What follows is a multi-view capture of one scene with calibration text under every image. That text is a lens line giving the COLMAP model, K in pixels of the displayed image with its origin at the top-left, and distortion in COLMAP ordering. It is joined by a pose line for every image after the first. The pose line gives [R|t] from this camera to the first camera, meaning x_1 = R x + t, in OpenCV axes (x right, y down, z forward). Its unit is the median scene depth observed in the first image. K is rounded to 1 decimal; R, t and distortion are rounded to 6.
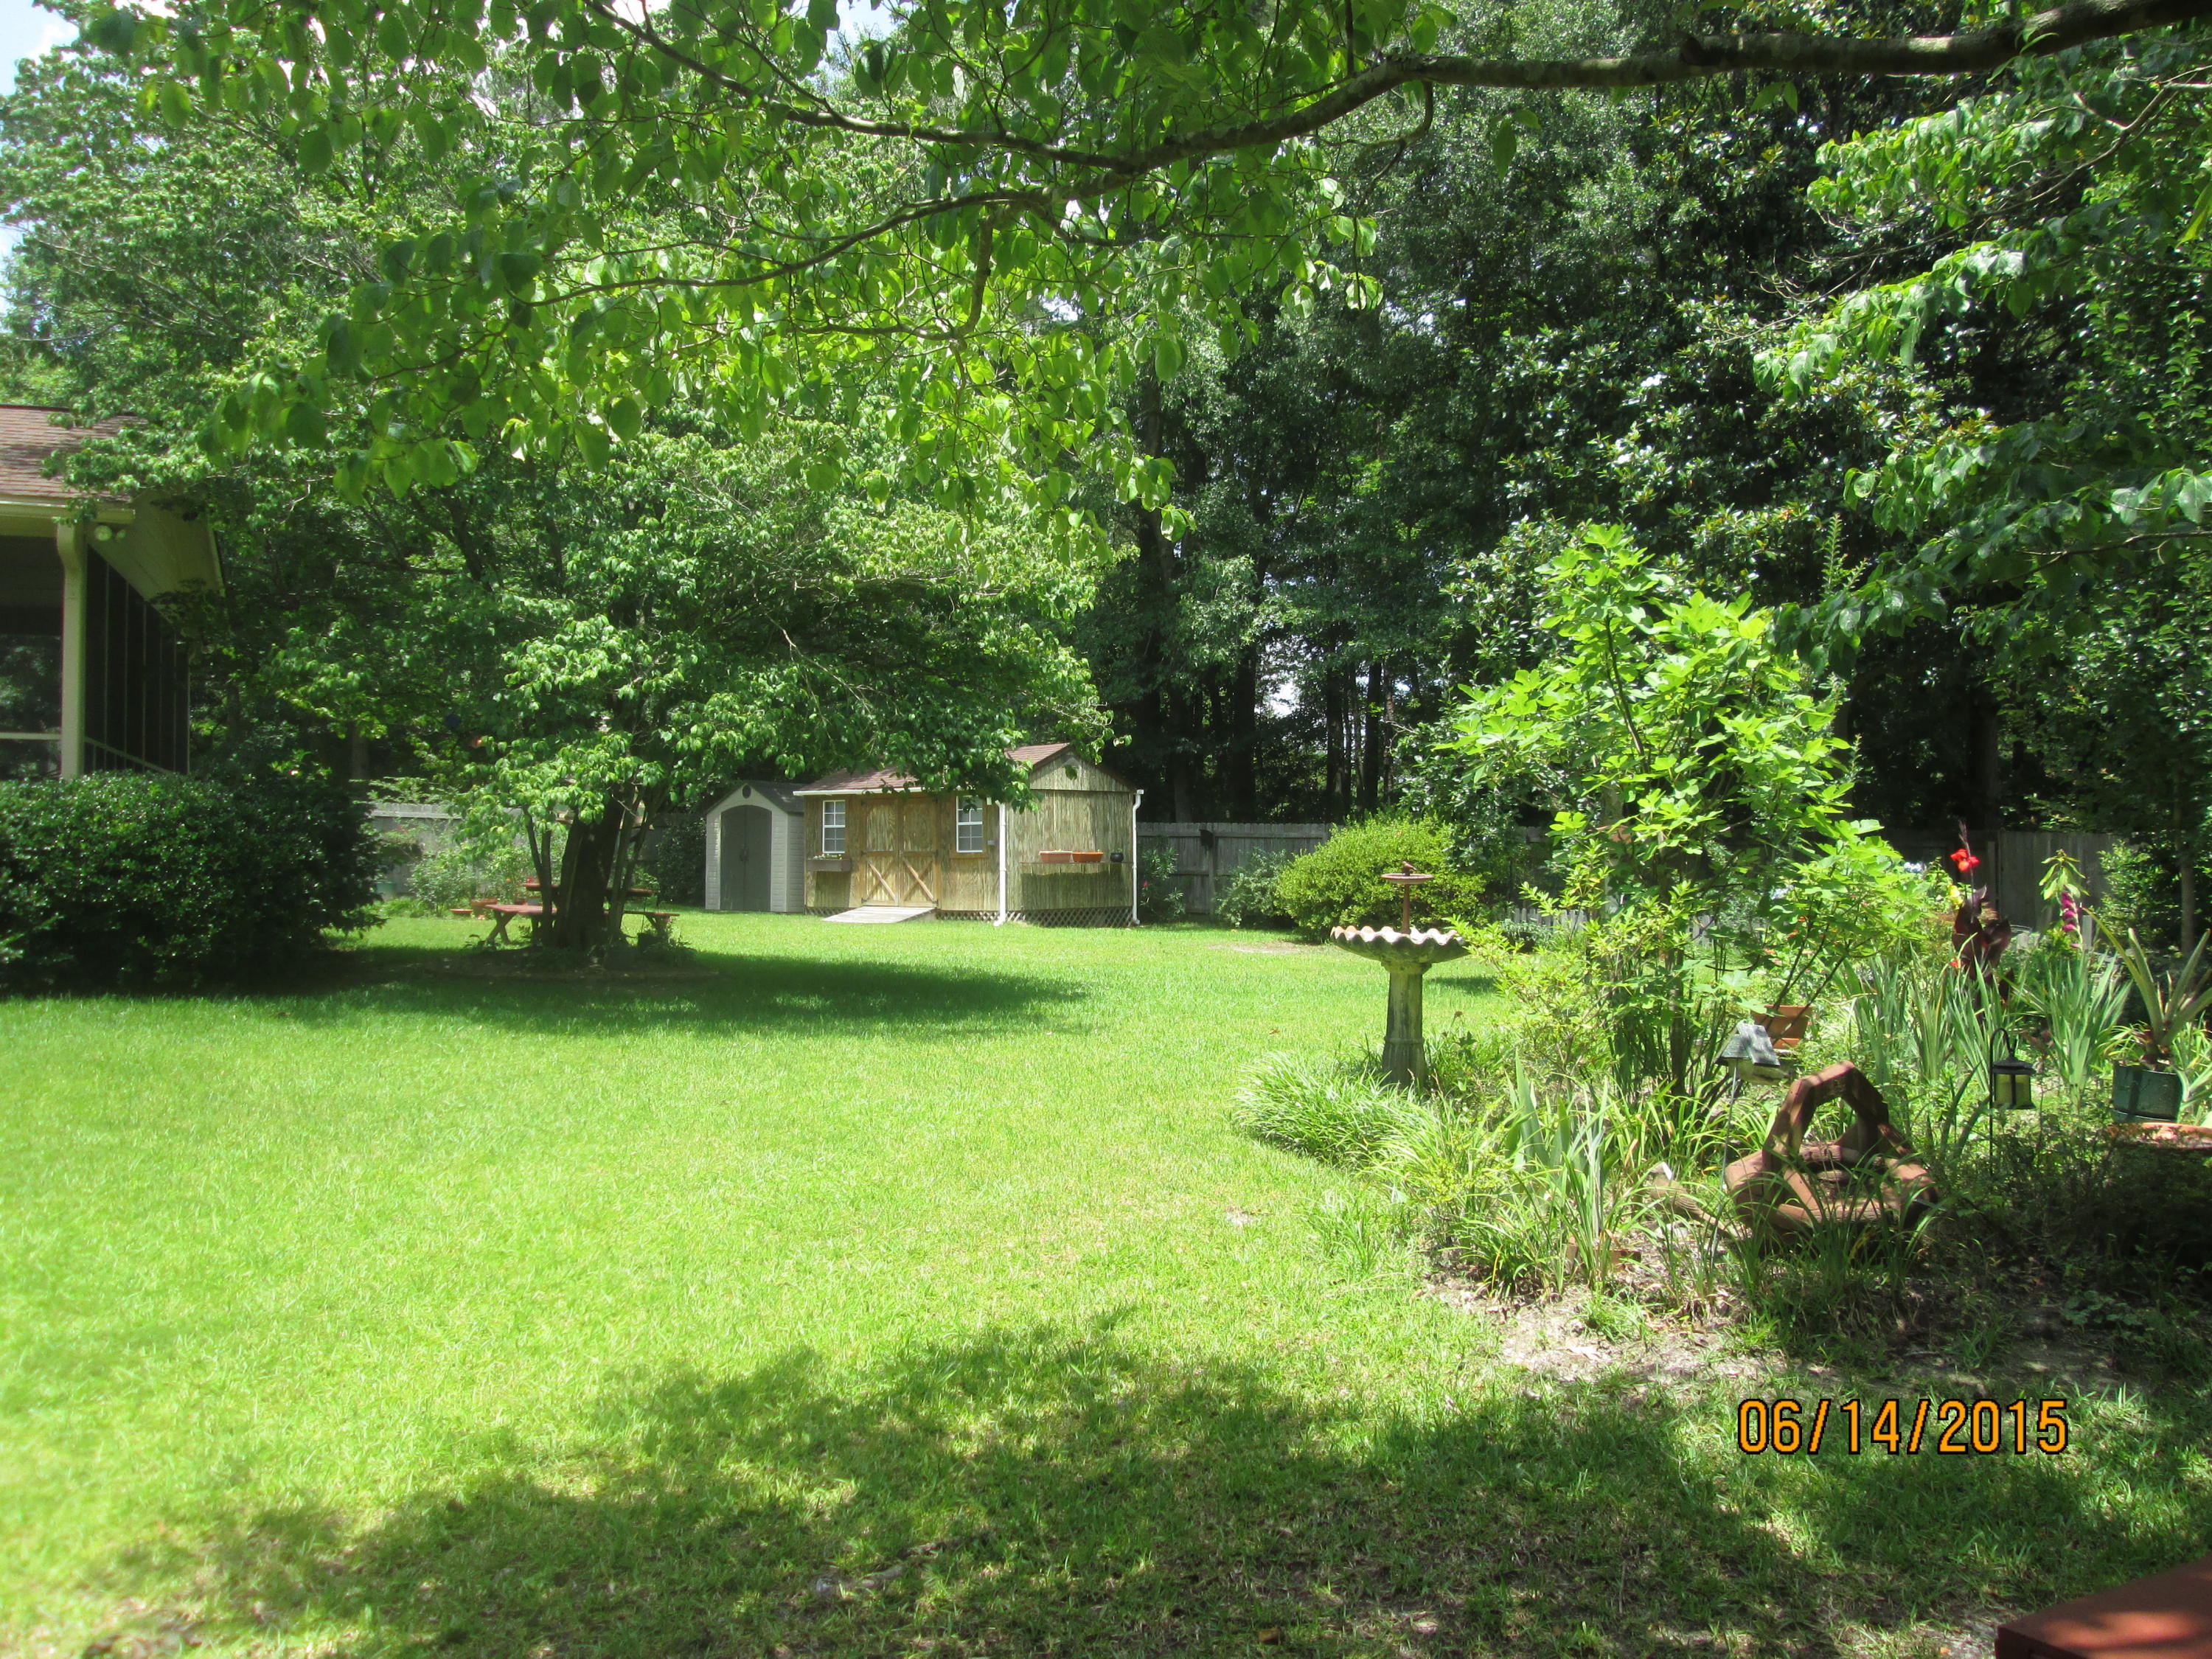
lens RADIAL K [[1789.7, 0, 1096.7], [0, 1789.7, 821.2], [0, 0, 1]] dist [-0.053505, 0.031233]
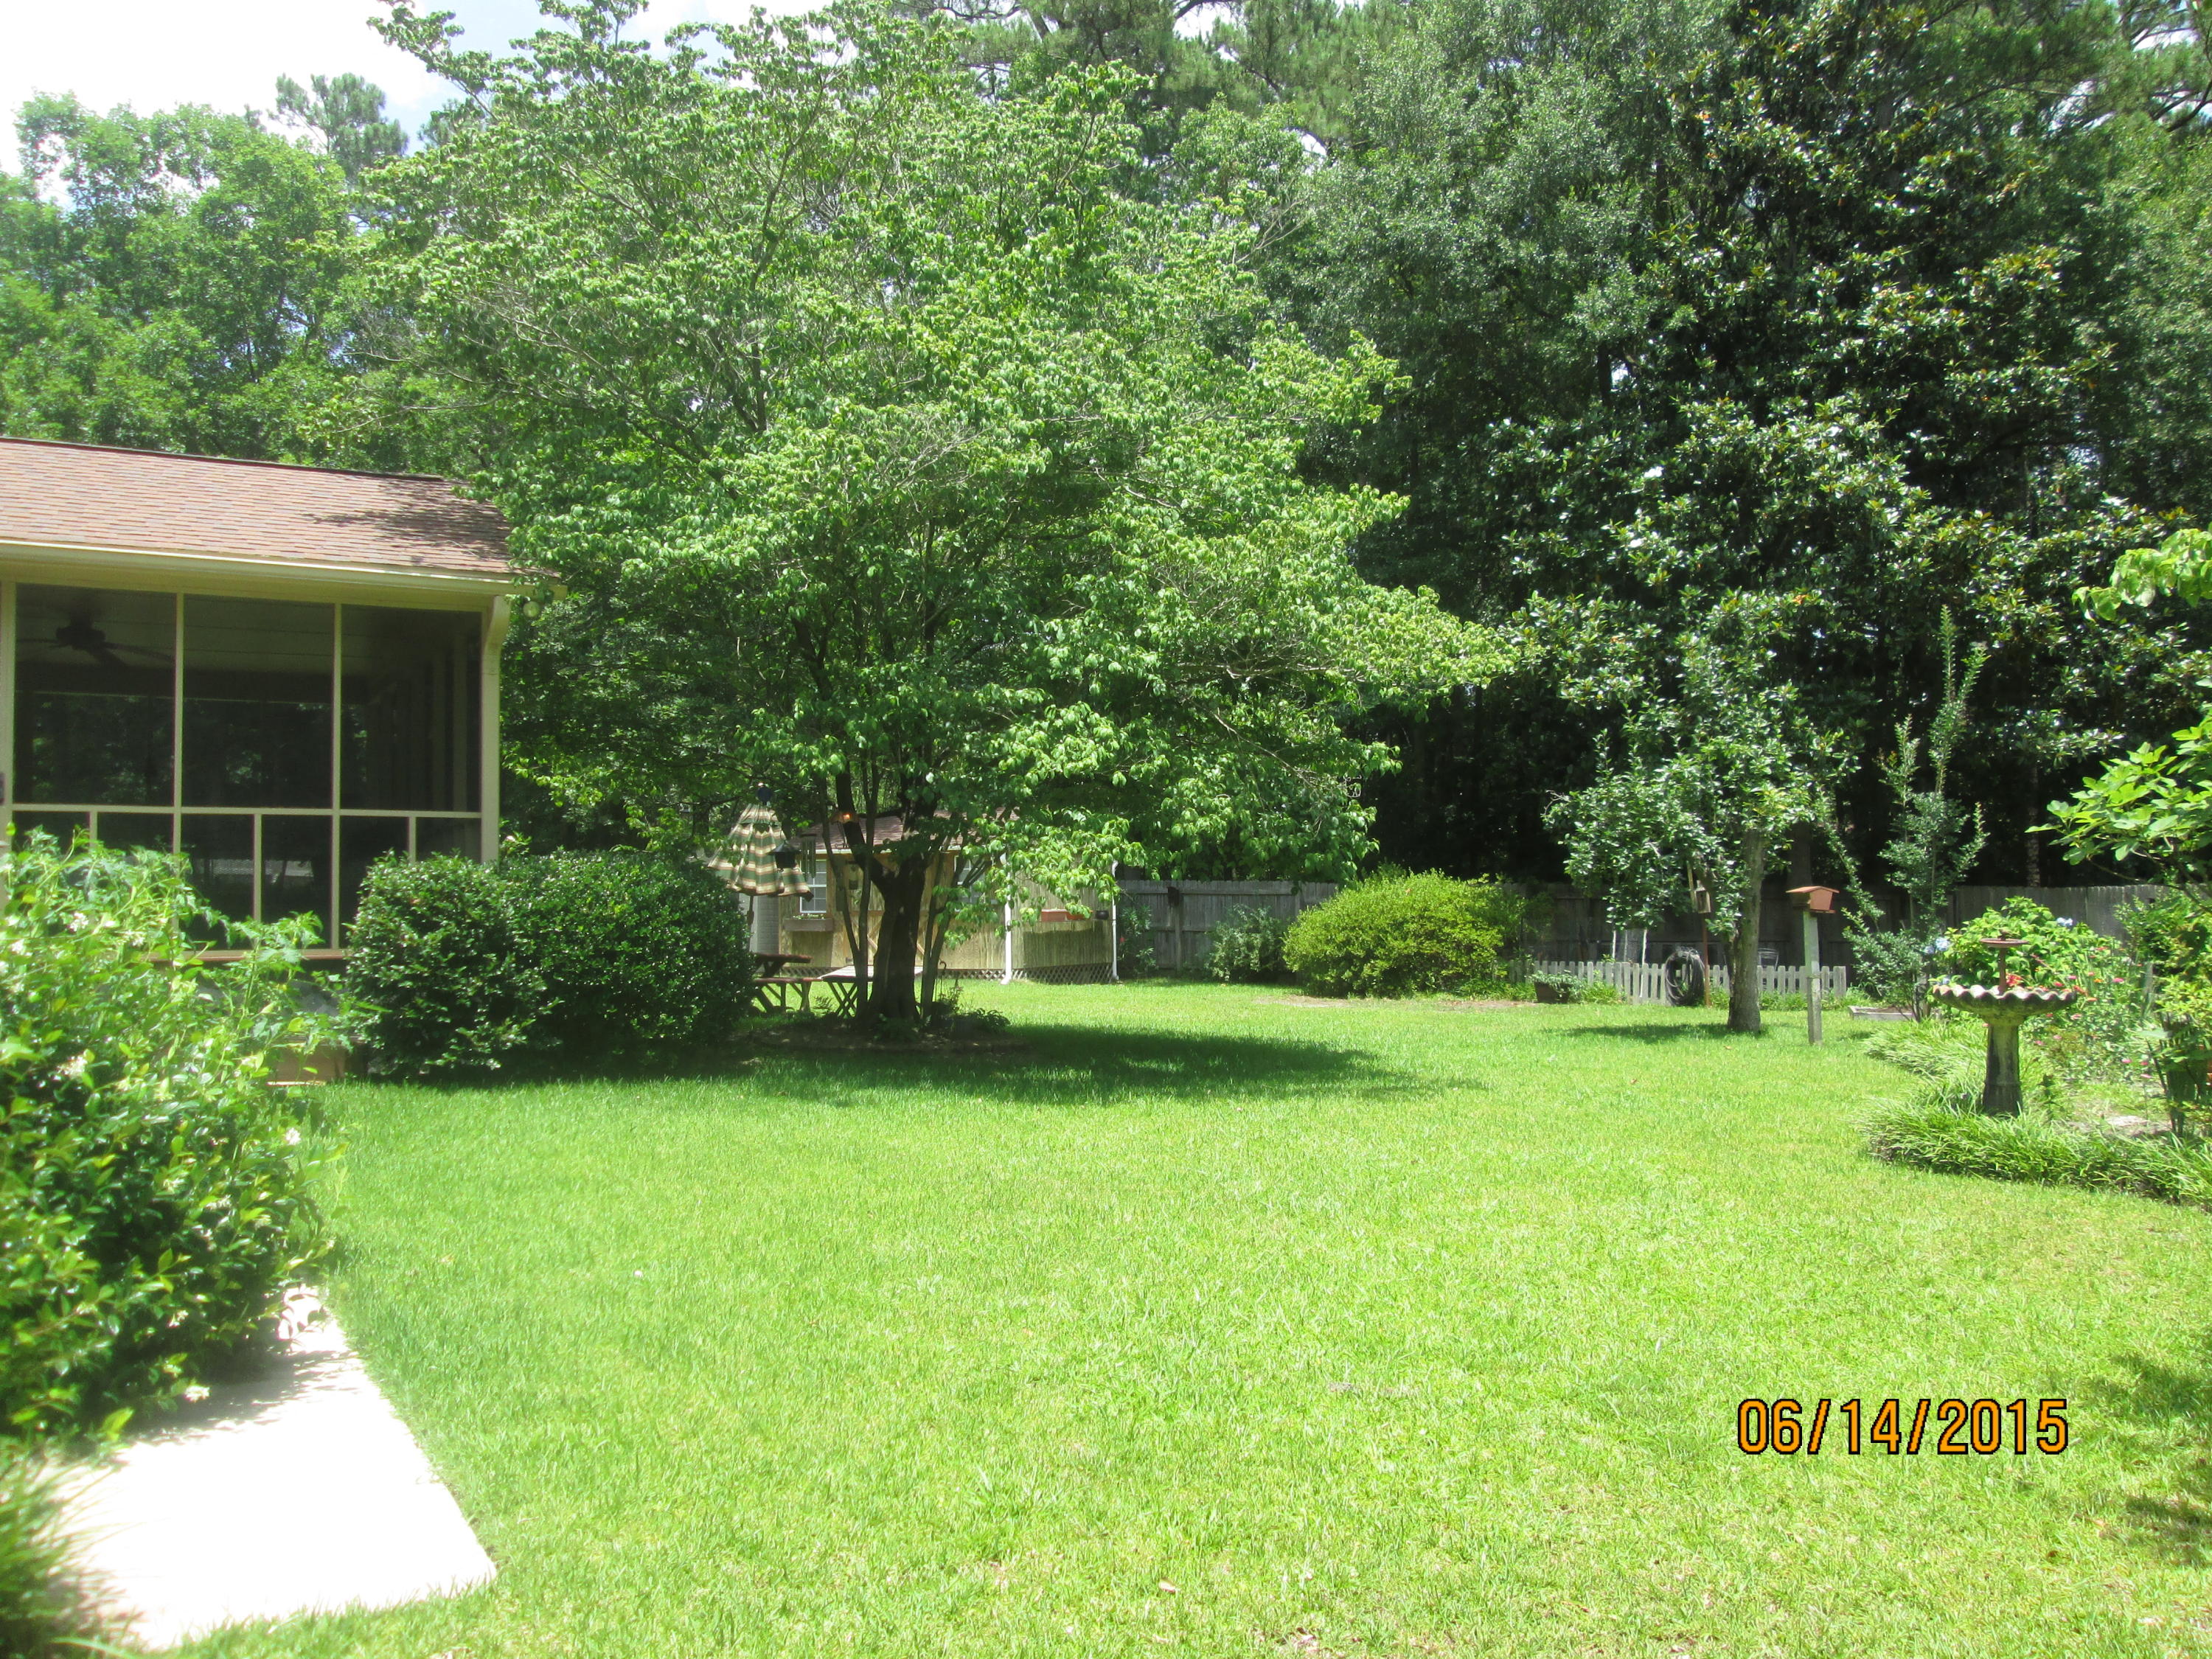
lens RADIAL K [[1789.7, 0, 1124.9], [0, 1789.7, 824.9], [0, 0, 1]] dist [-0.053505, 0.031233]
pose [[0.986716, -0.003374, 0.162417, -0.182795], [0.007612, 0.999646, -0.025474, -0.006598], [-0.162274, 0.026372, 0.986393, -0.015305]]
